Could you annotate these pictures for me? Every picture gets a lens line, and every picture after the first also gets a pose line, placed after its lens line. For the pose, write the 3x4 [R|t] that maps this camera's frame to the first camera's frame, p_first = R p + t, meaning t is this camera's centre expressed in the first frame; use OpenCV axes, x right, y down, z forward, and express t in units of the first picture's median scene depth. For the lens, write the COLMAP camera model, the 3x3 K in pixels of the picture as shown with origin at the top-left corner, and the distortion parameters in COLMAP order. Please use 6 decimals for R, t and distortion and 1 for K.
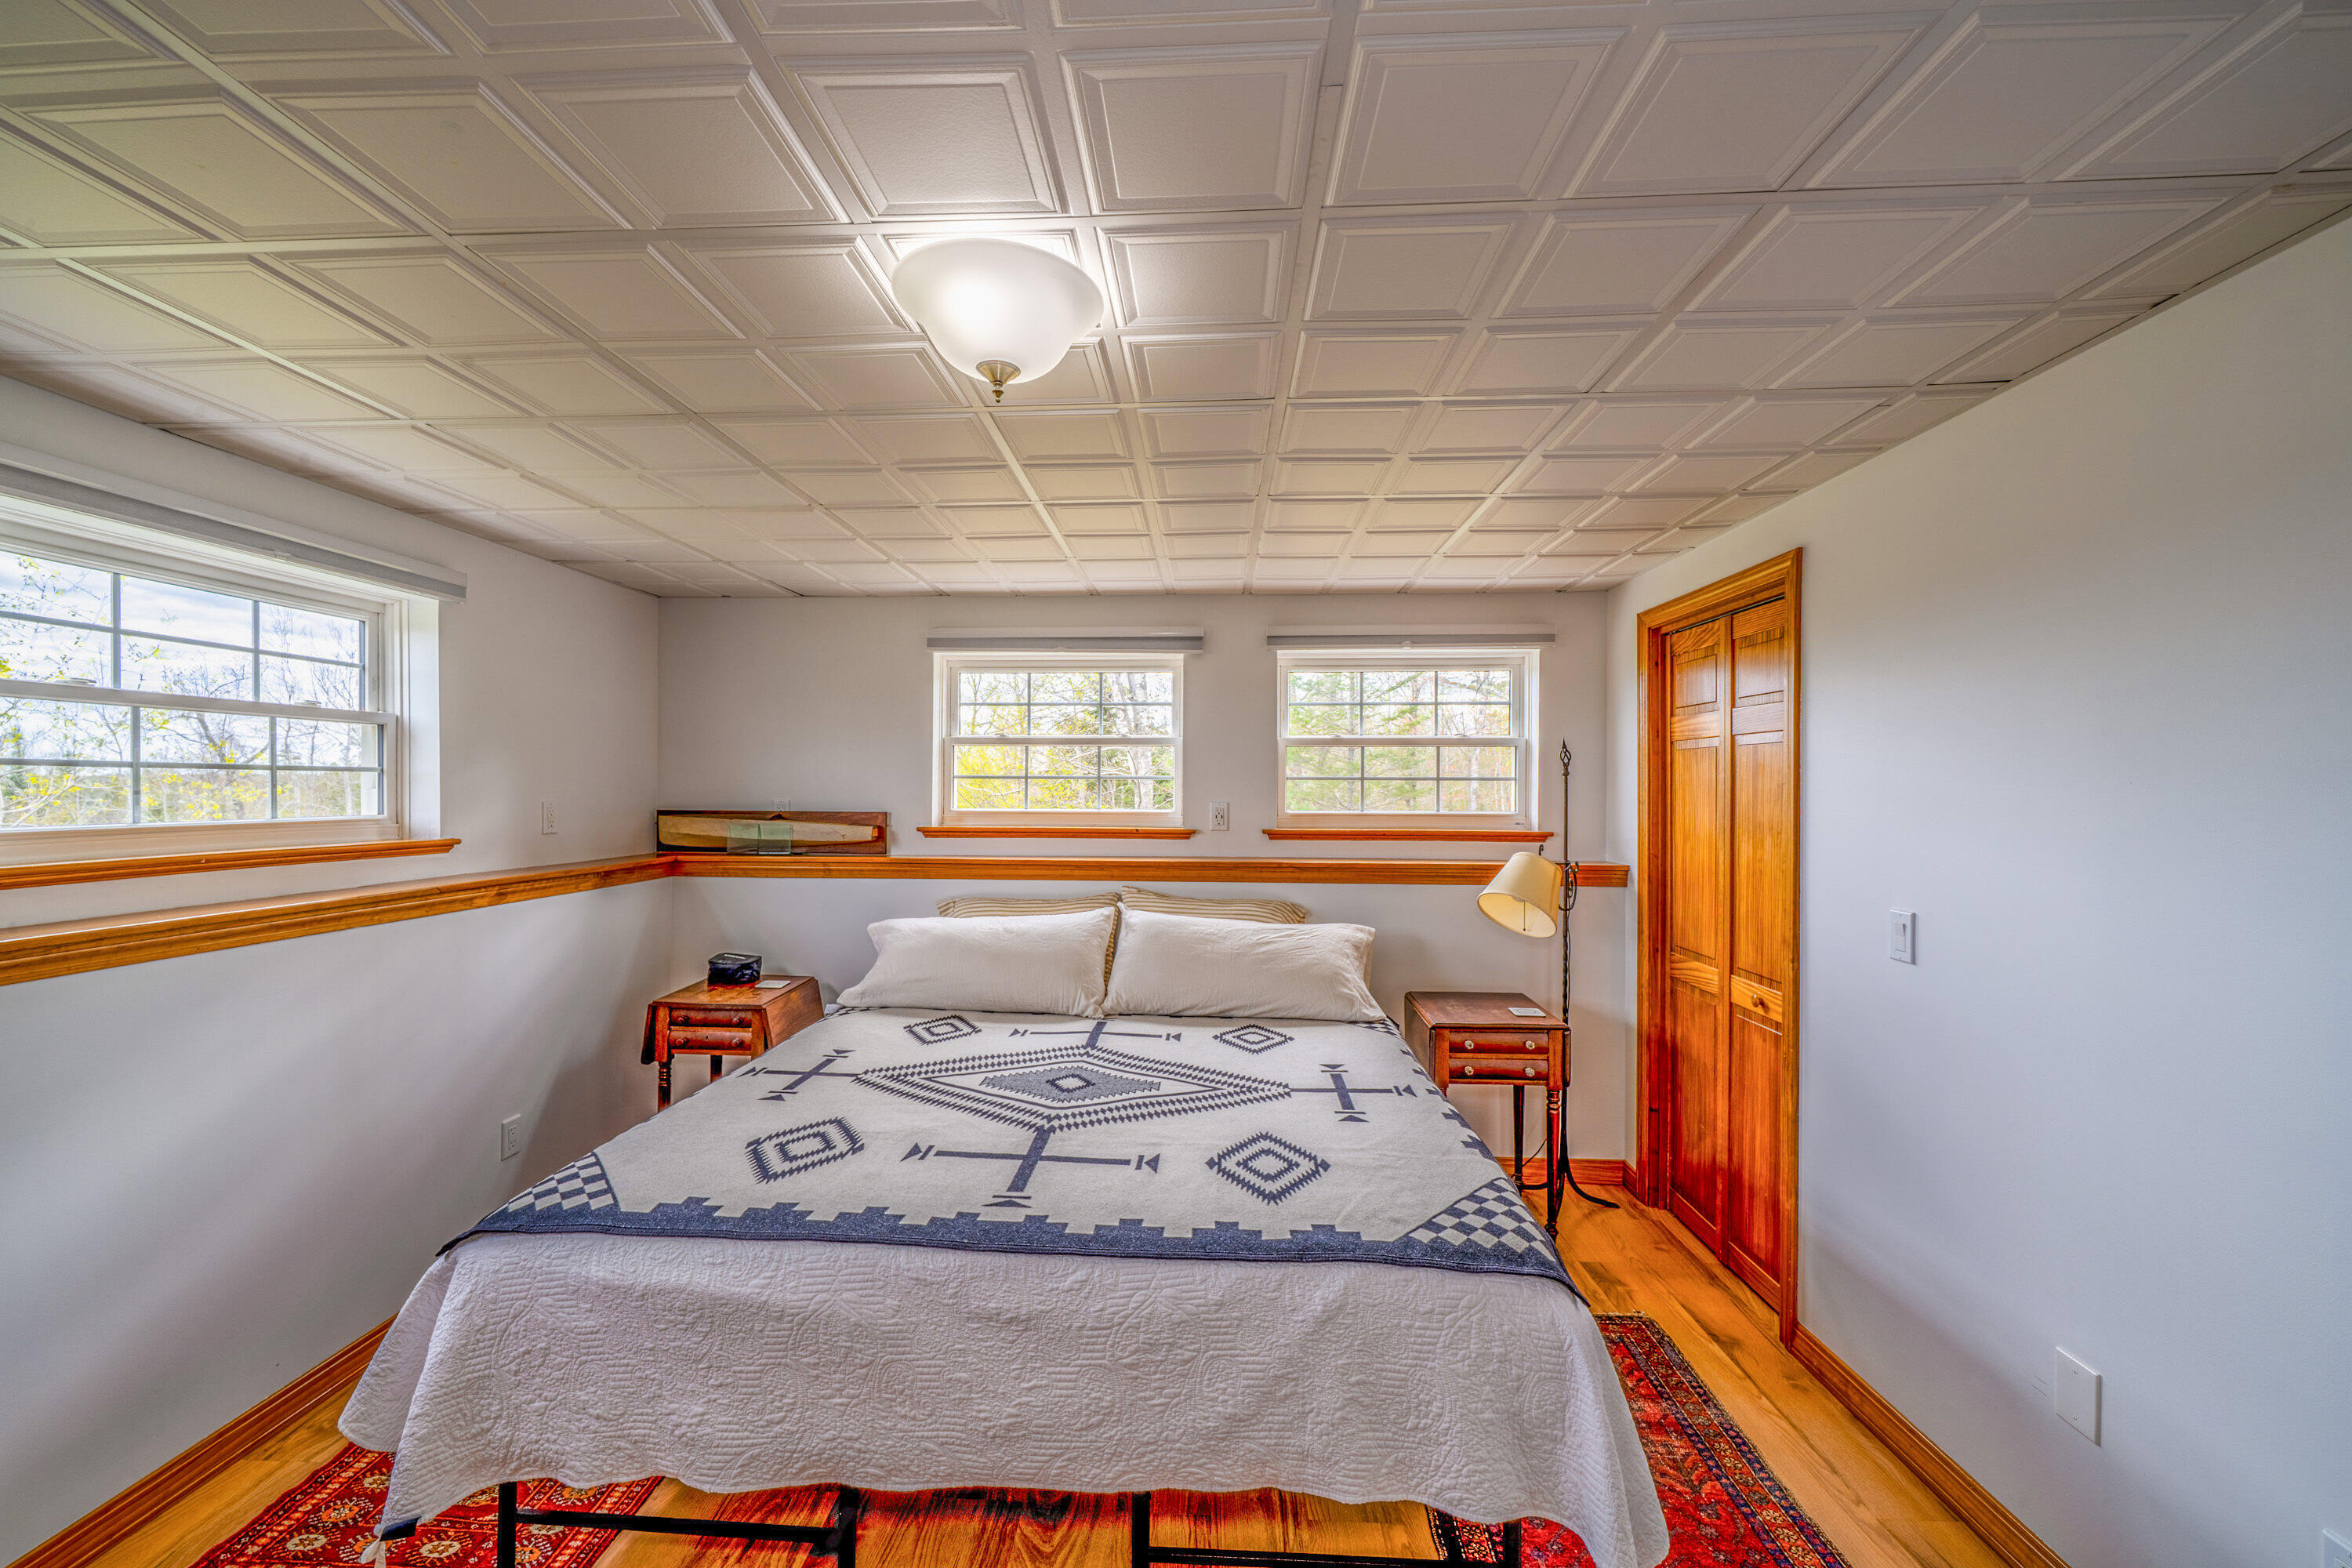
lens RADIAL K [[901.8, 0, 1176.0], [0, 901.8, 784.0], [0, 0, 1]] dist [0.000042, -0.000291]
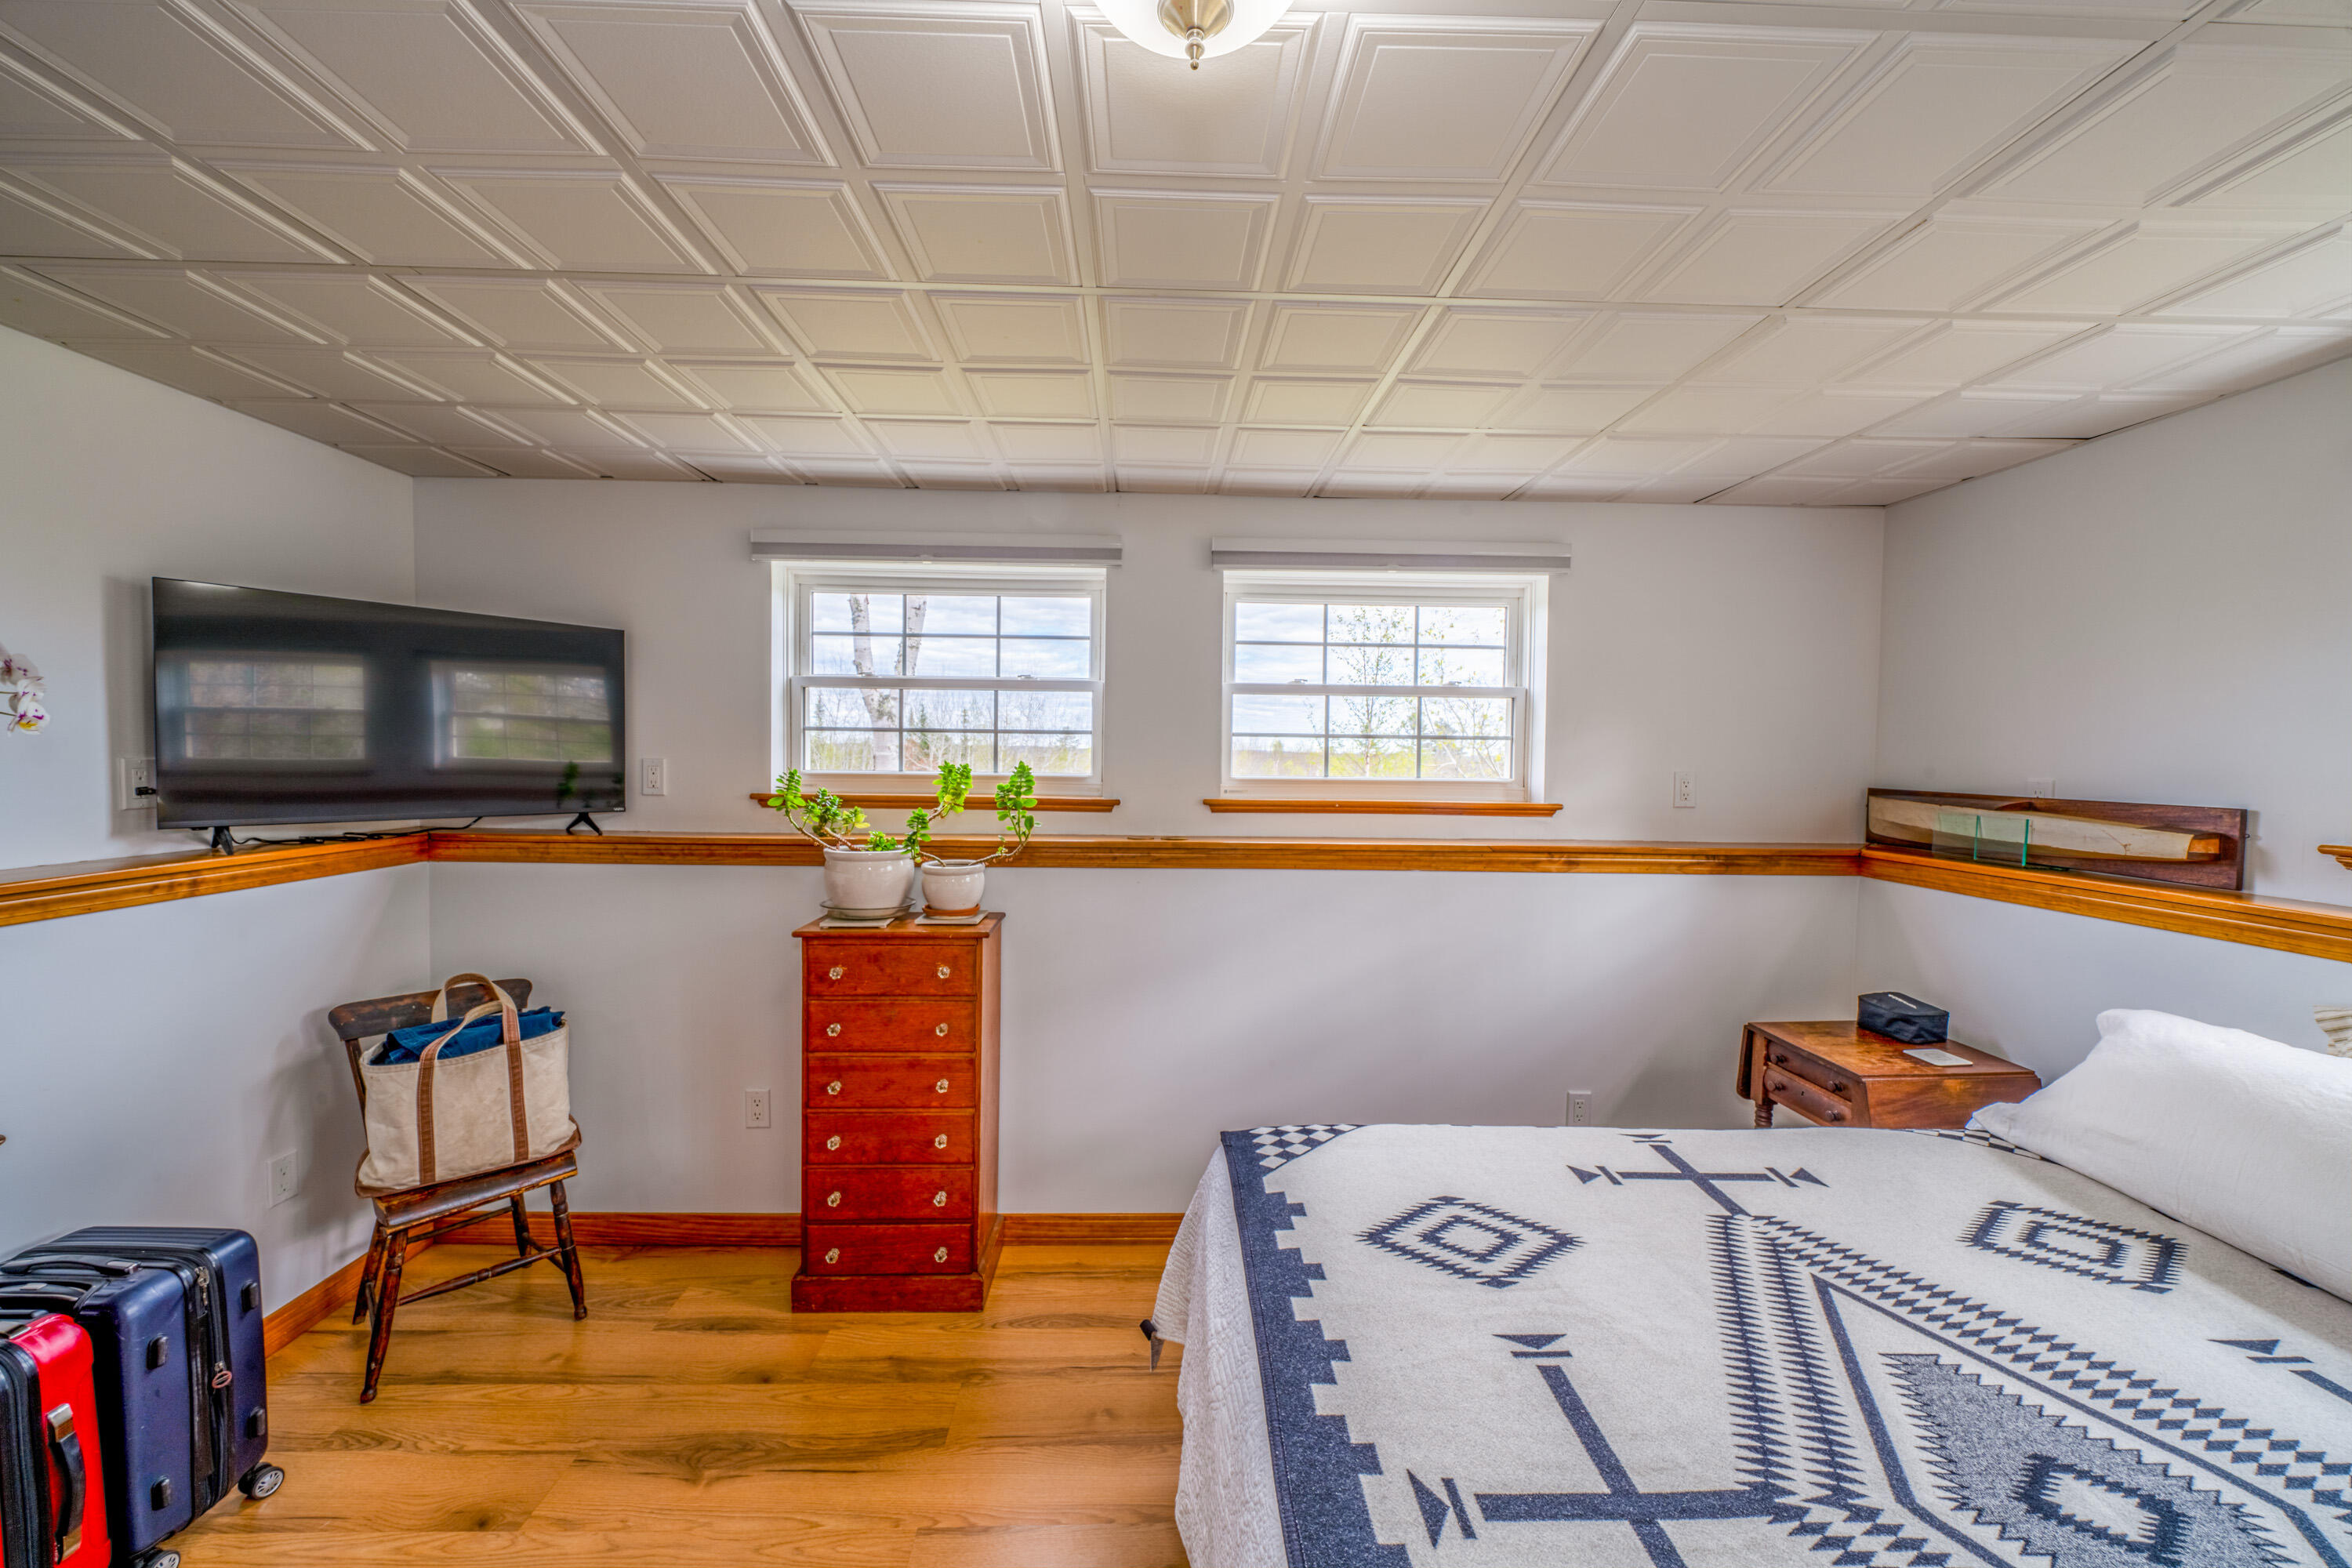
lens RADIAL K [[901.8, 0, 1176.0], [0, 901.8, 784.0], [0, 0, 1]] dist [0.000042, -0.000291]
pose [[0.069389, 0.036187, -0.996933, 0.233711], [-0.008294, 0.999328, 0.035696, 0.004655], [0.997555, 0.005792, 0.069643, 0.559688]]
